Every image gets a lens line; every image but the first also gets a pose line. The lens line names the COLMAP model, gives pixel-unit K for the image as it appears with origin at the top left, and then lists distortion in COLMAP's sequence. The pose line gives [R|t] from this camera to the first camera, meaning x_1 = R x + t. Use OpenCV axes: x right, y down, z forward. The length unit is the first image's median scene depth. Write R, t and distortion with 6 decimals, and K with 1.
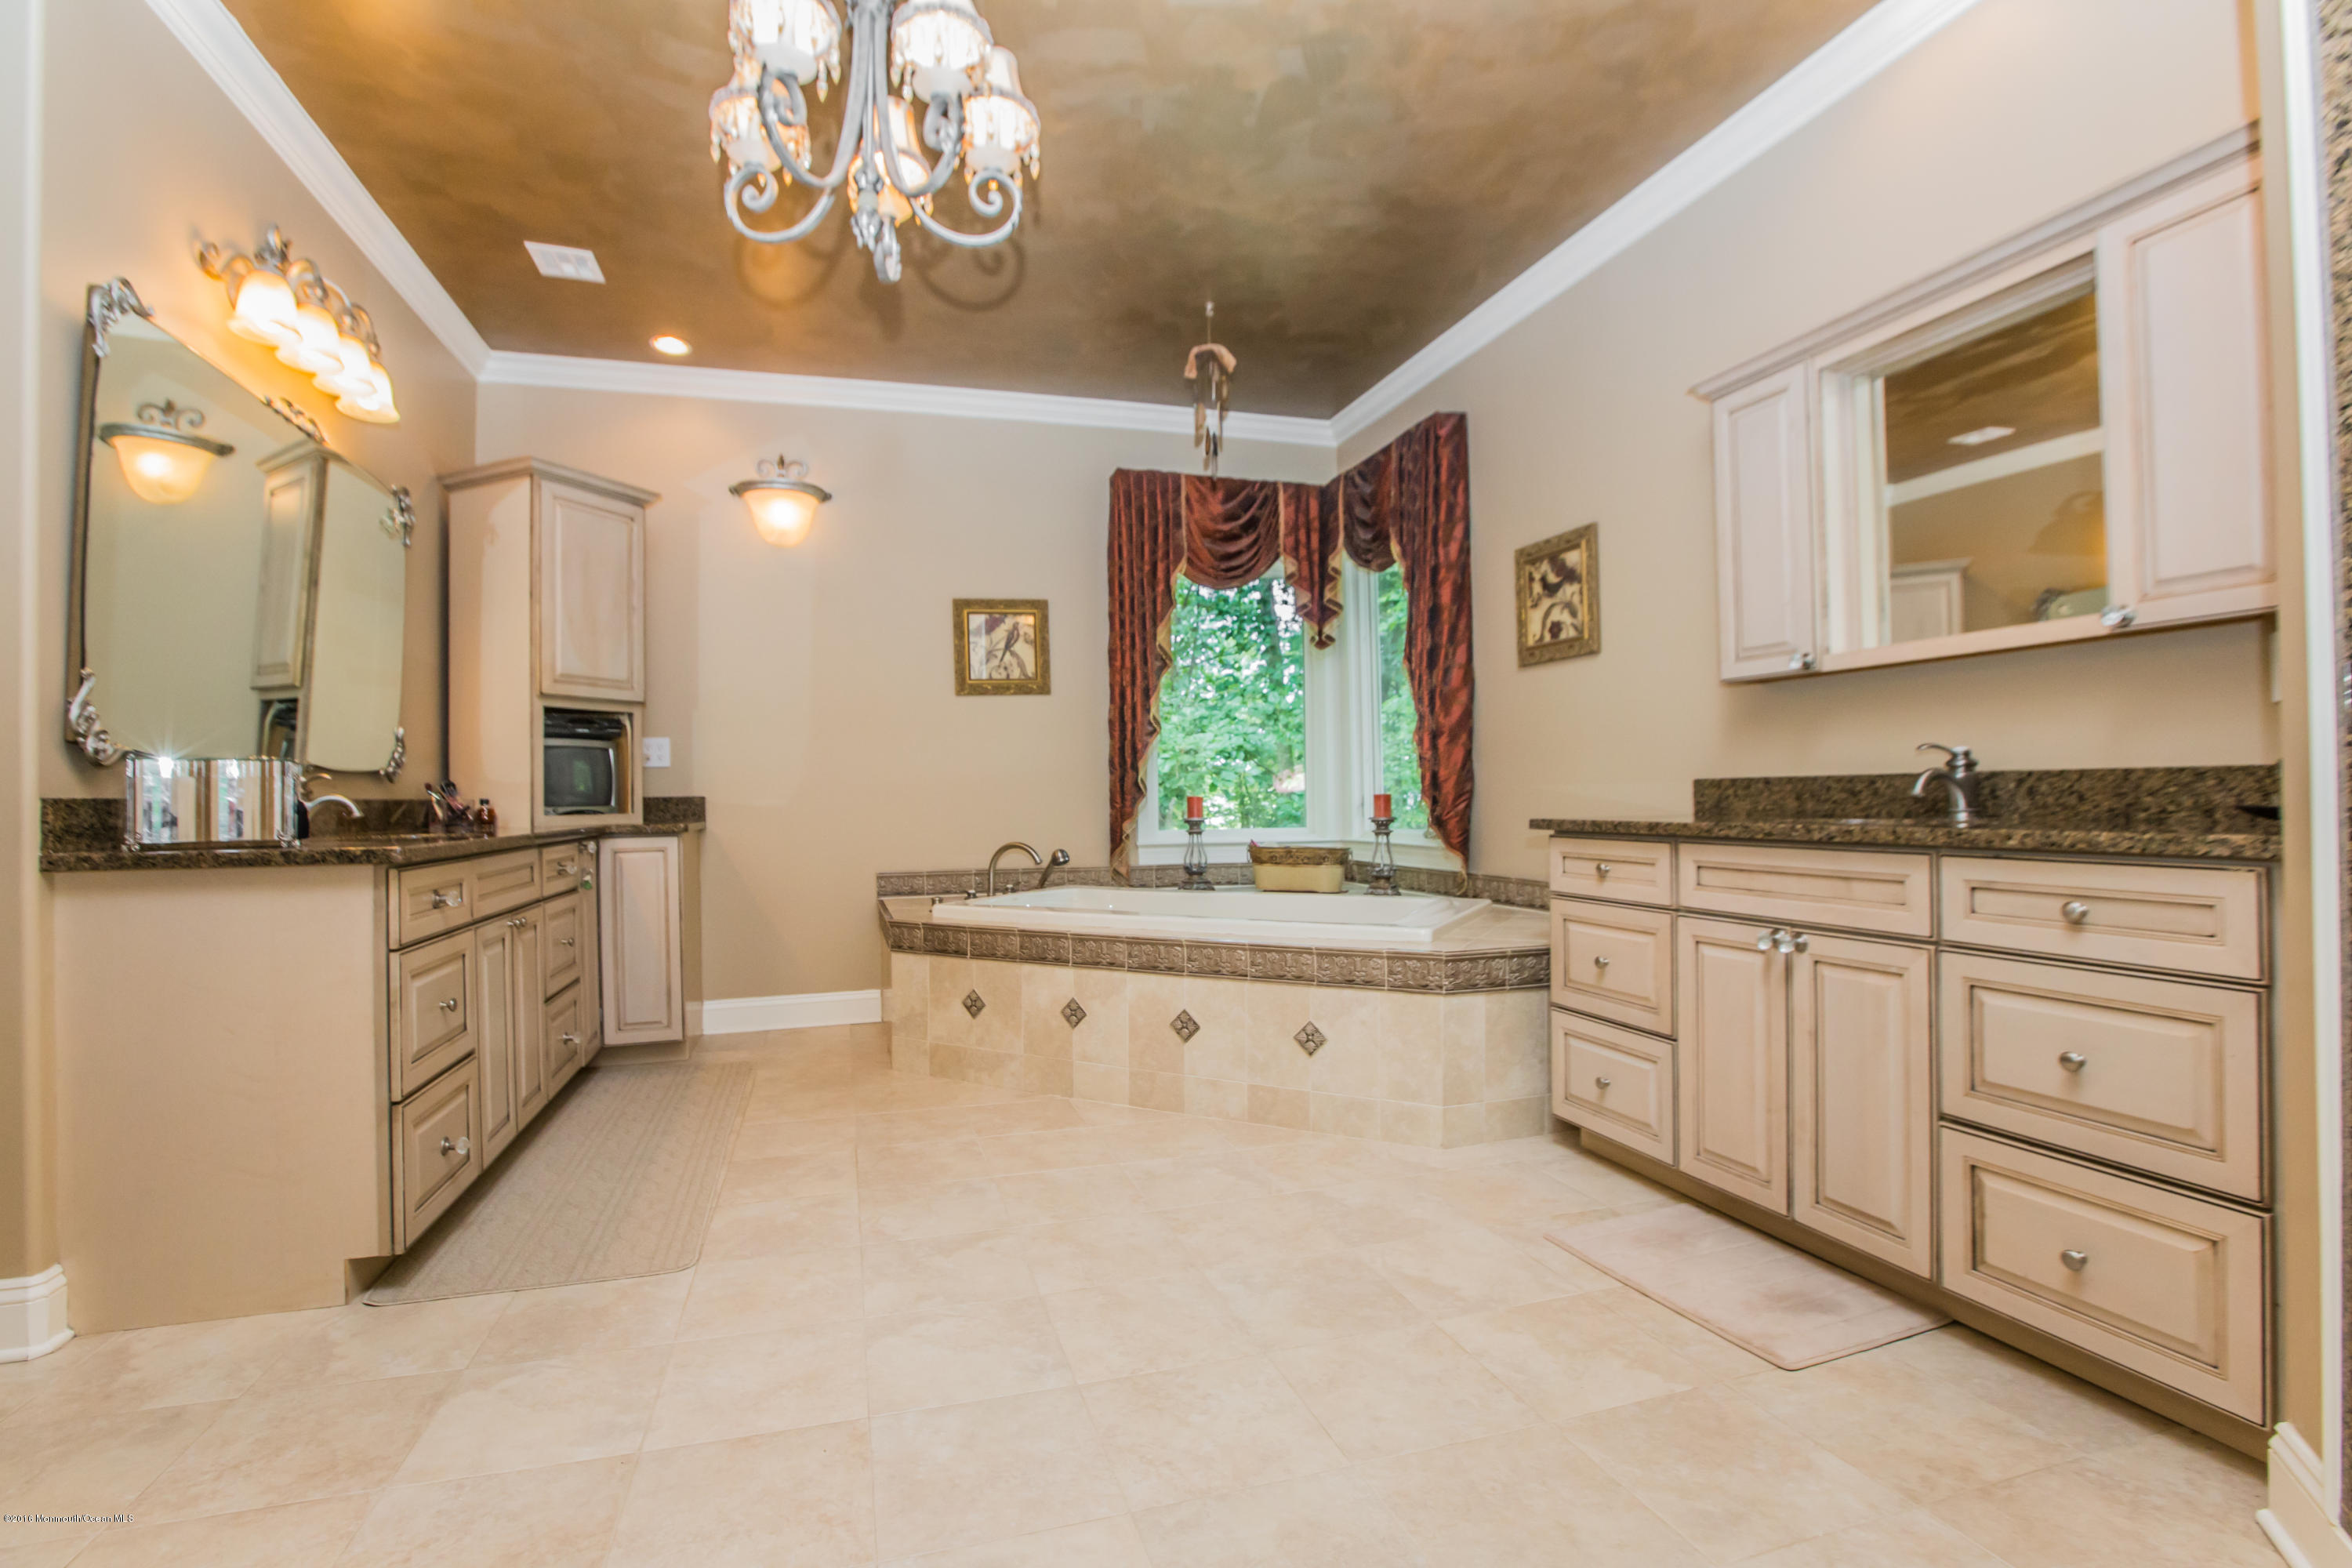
lens RADIAL K [[1061.4, 0, 1169.0], [0, 1061.4, 804.9], [0, 0, 1]] dist [-0.050335, 0.015325]
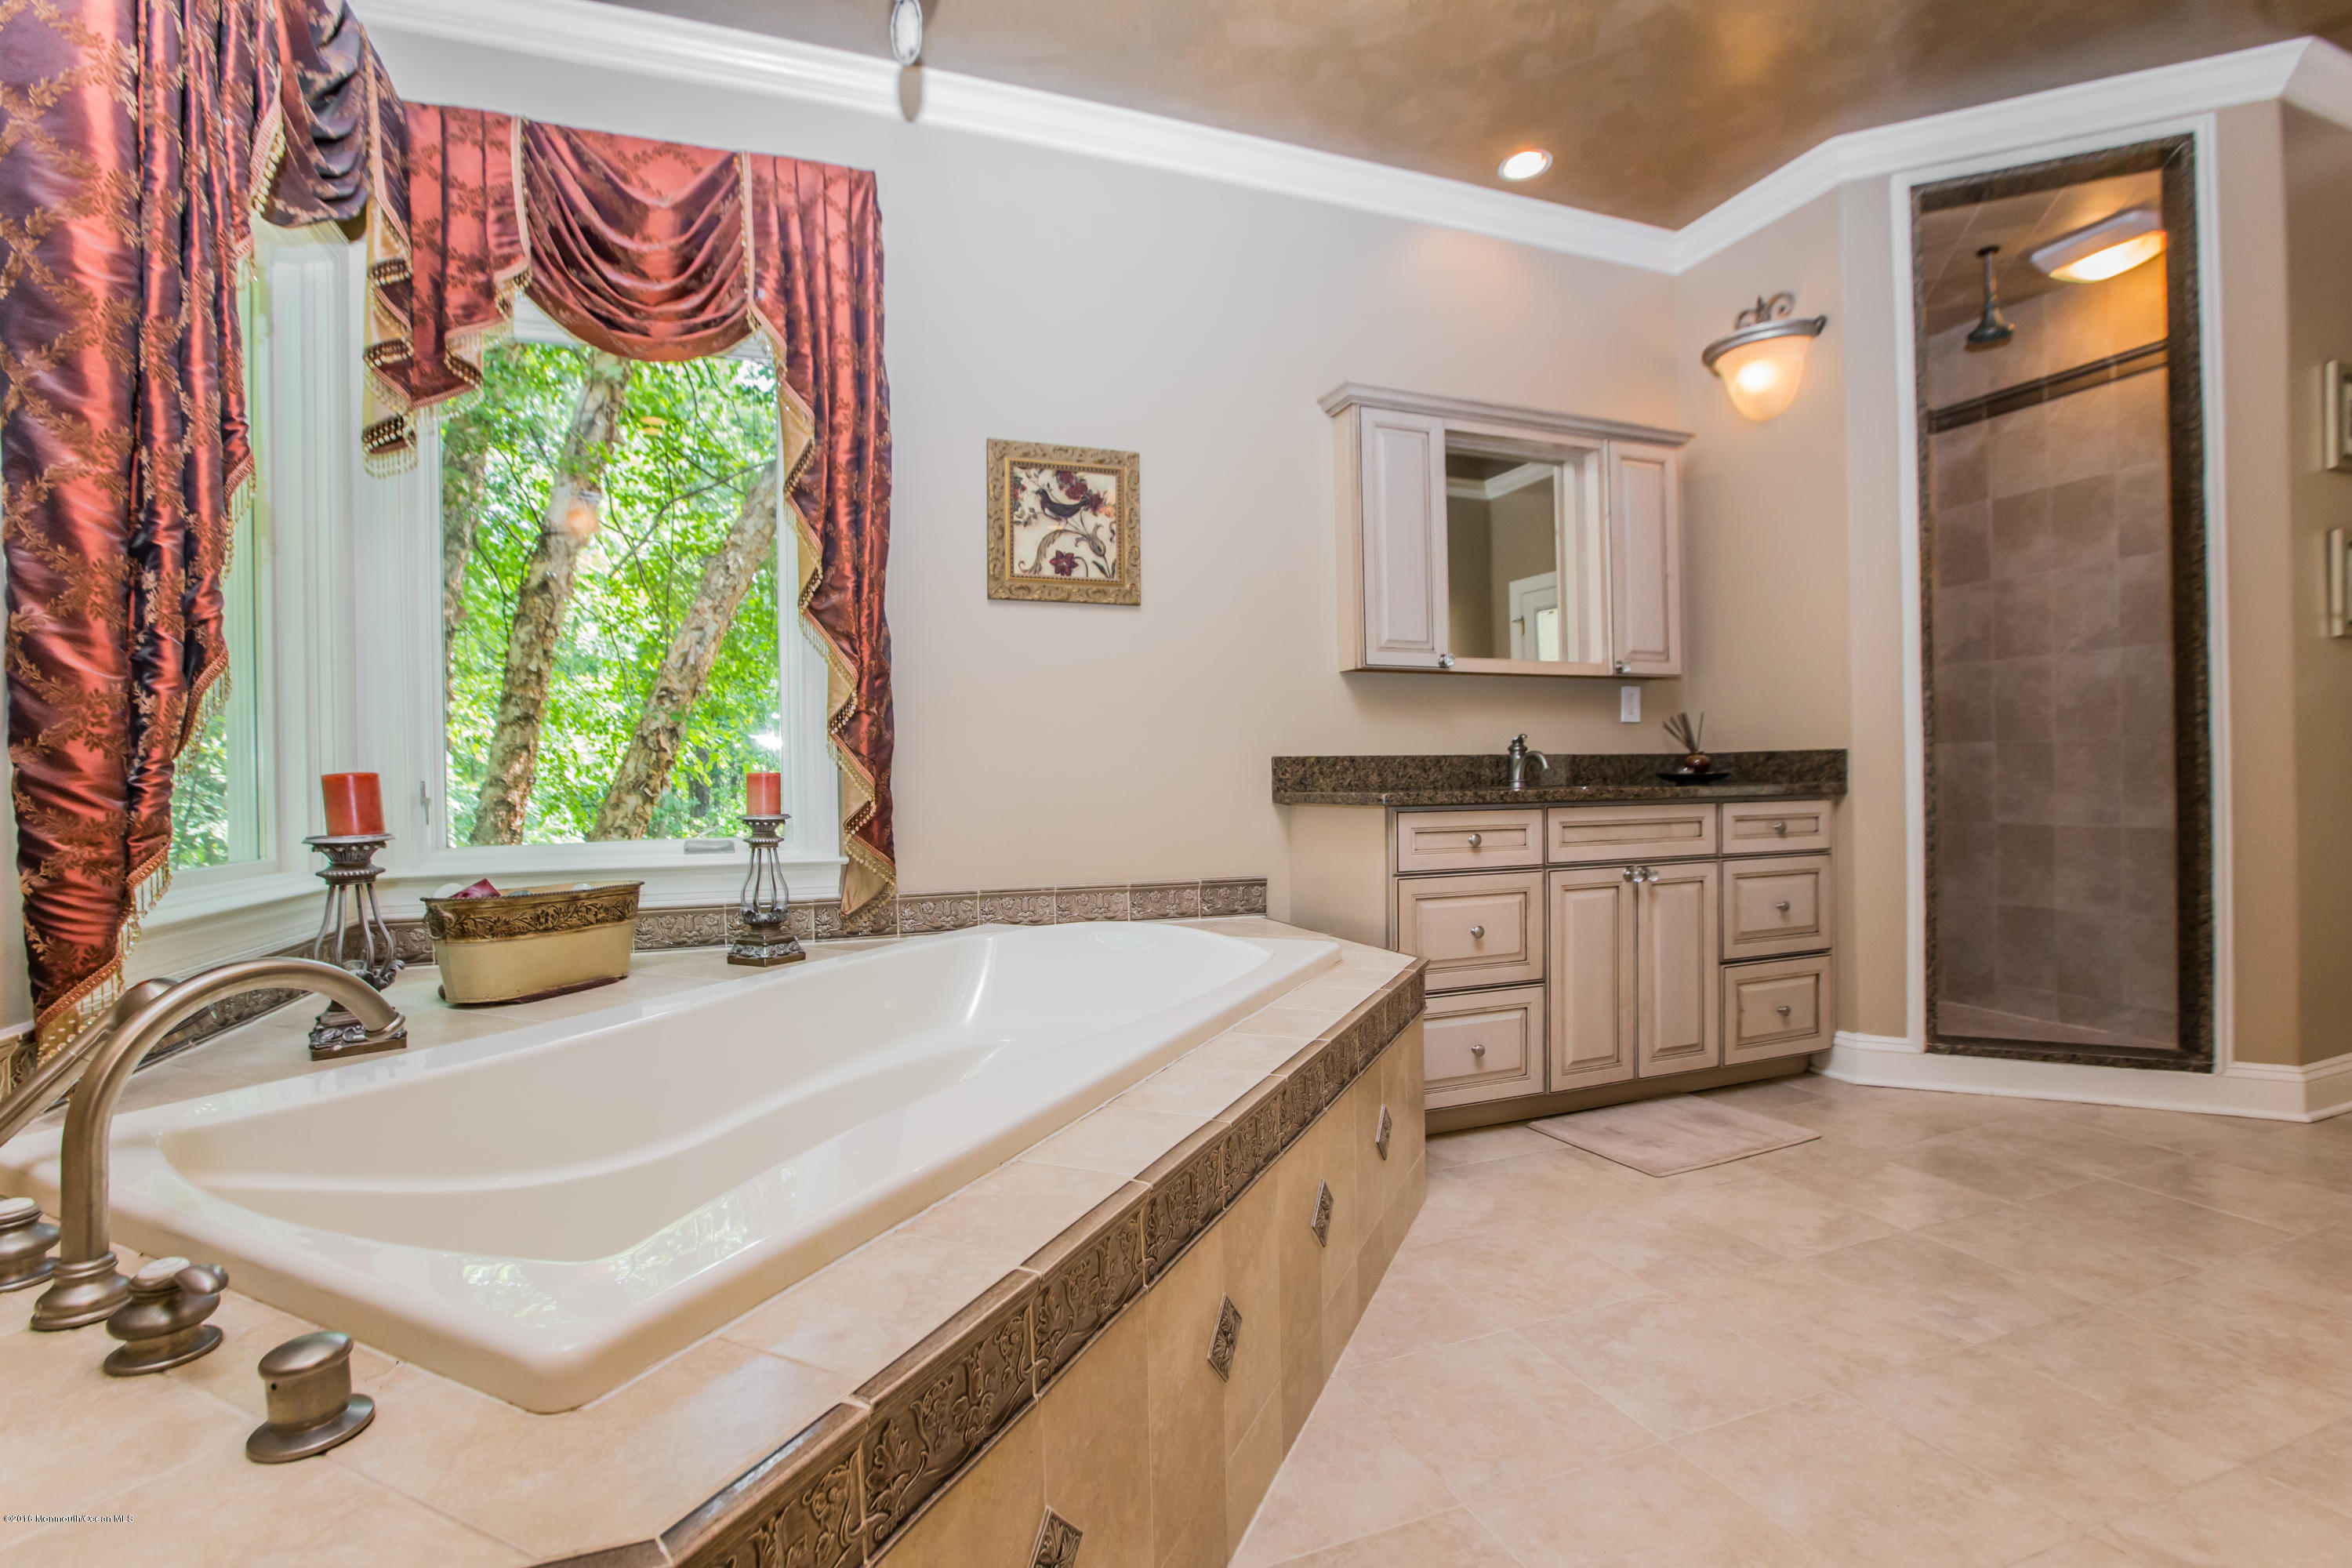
lens RADIAL K [[1061.4, 0, 1150.7], [0, 1061.4, 788.1], [0, 0, 1]] dist [-0.050335, 0.015325]
pose [[-0.050734, 0.004175, 0.998703, -0.431851], [0.022460, 0.999743, -0.003038, 0.005368], [-0.998460, 0.022277, -0.050815, 0.995259]]
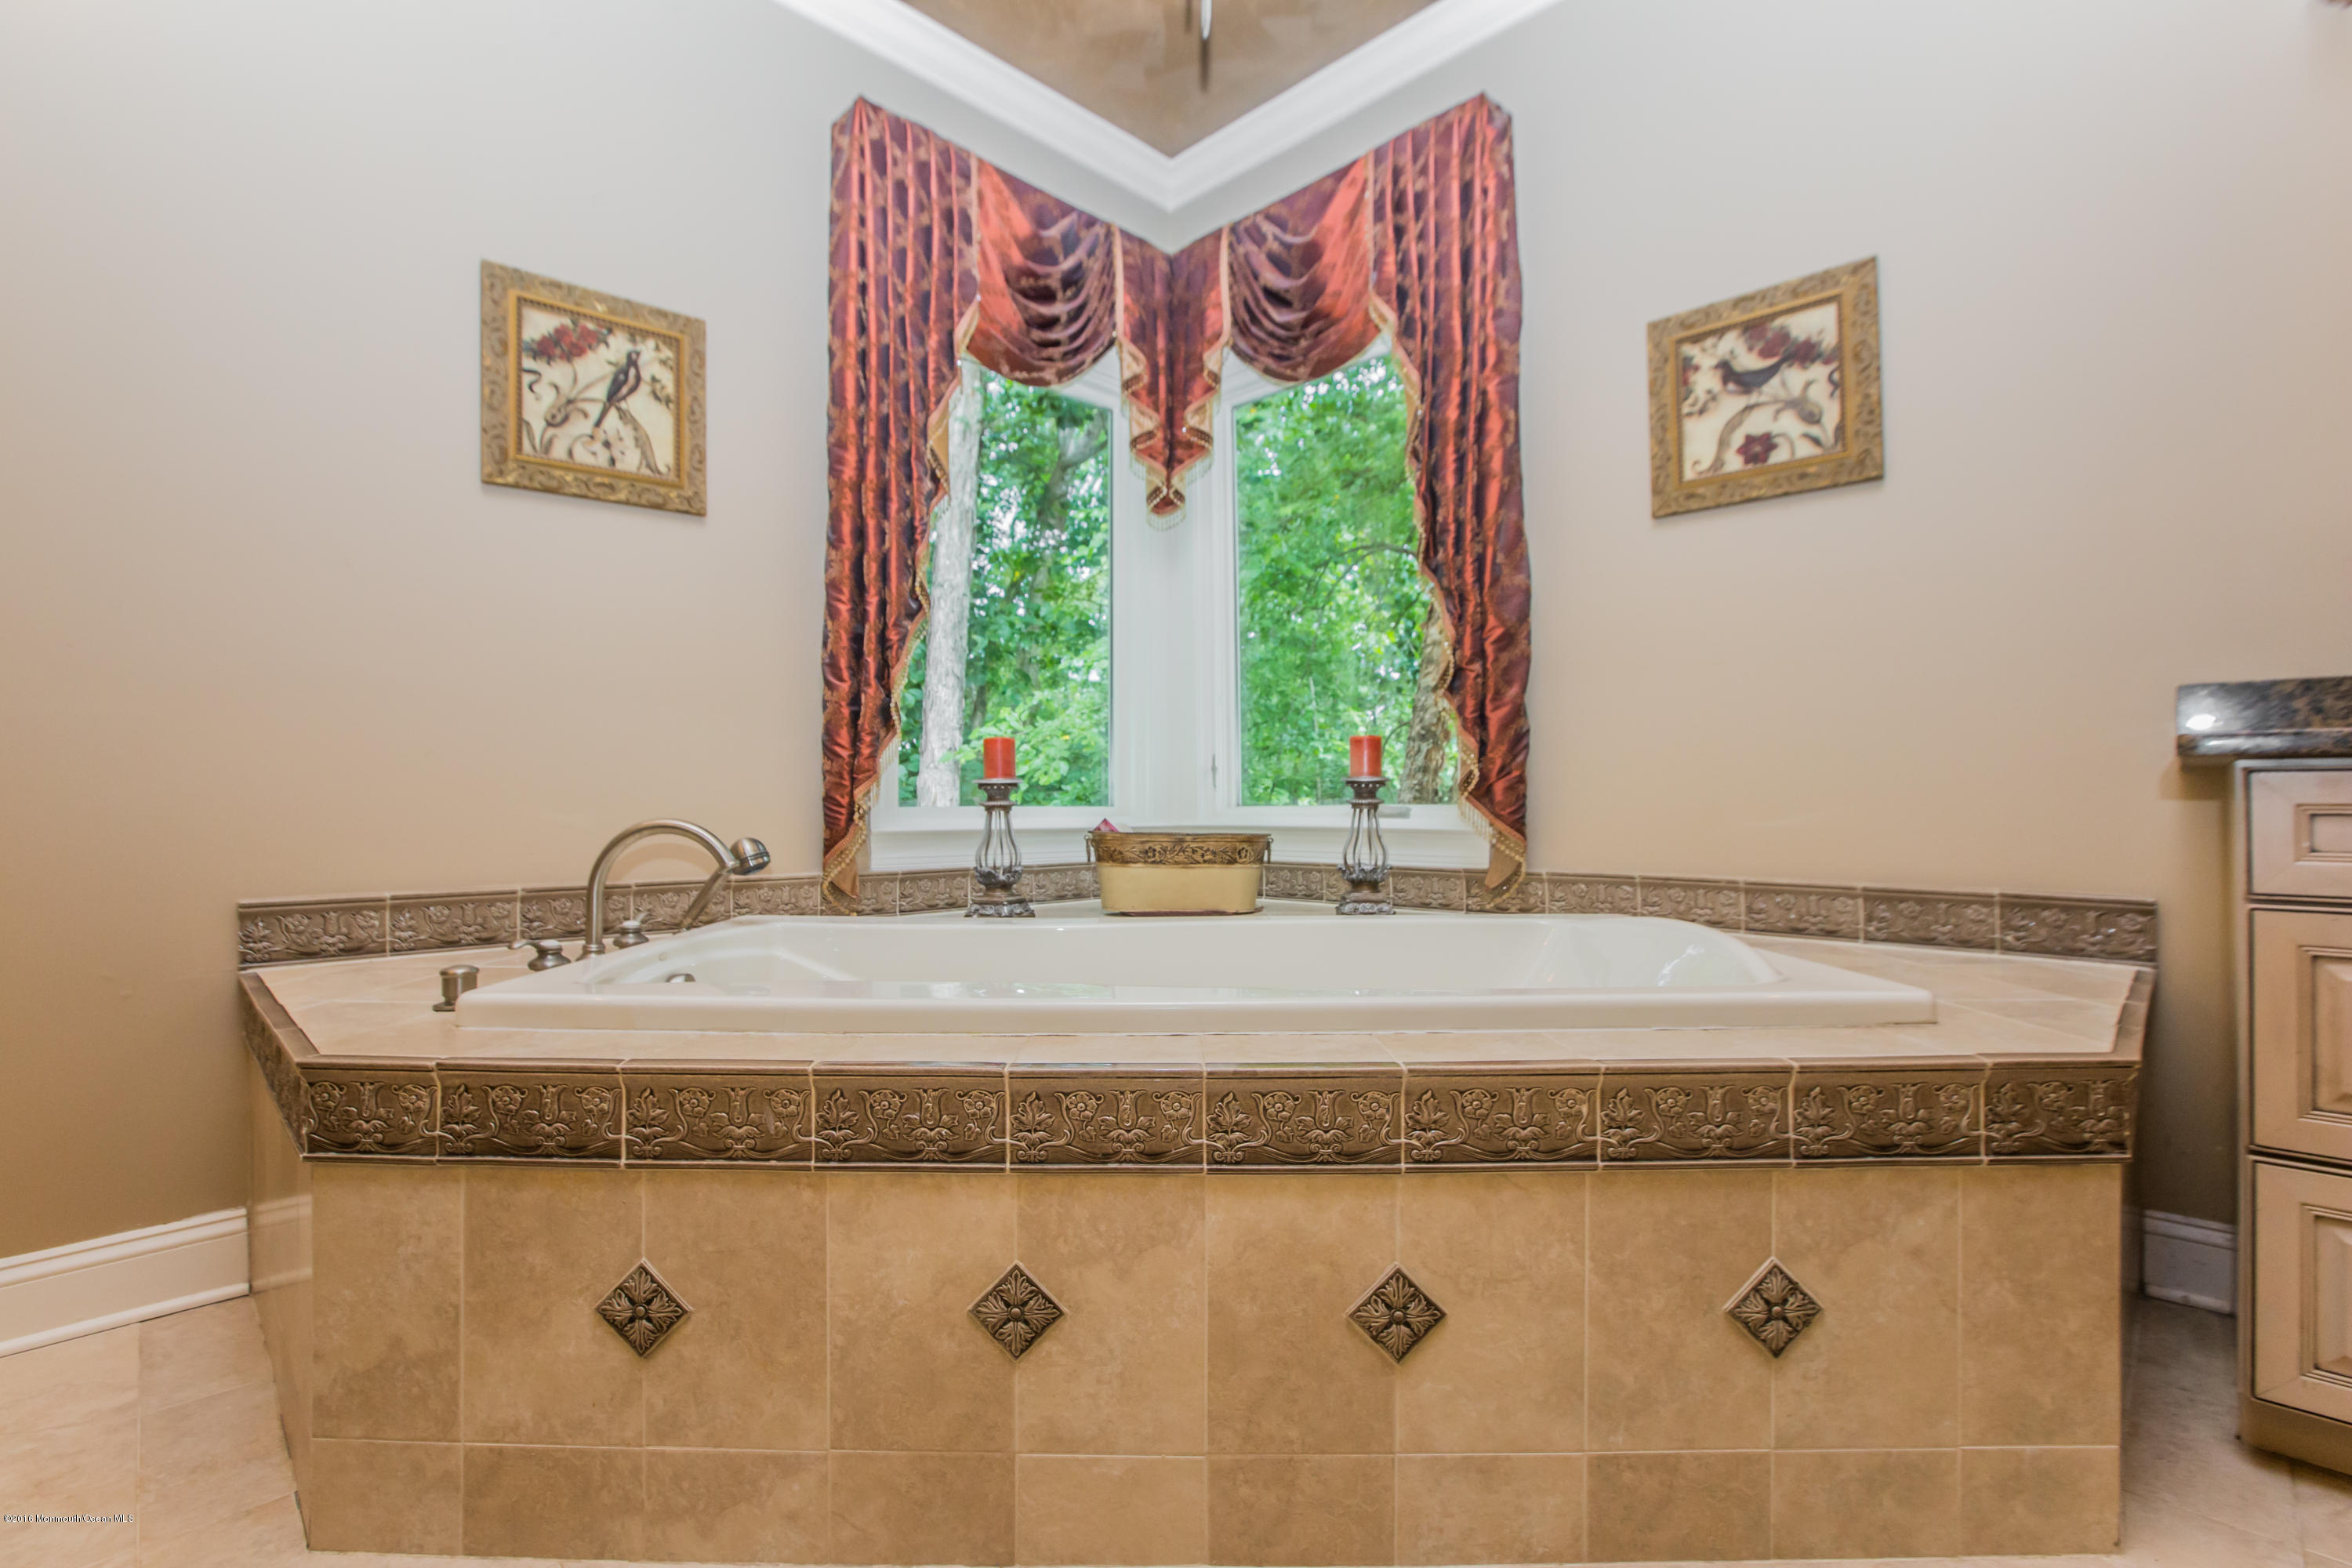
lens RADIAL K [[1061.4, 0, 1165.8], [0, 1061.4, 786.0], [0, 0, 1]] dist [-0.050335, 0.015325]
pose [[0.886355, 0.016442, 0.462714, -0.193135], [-0.004155, 0.999611, -0.027563, 0.039546], [-0.462988, 0.022508, 0.886079, 0.653340]]
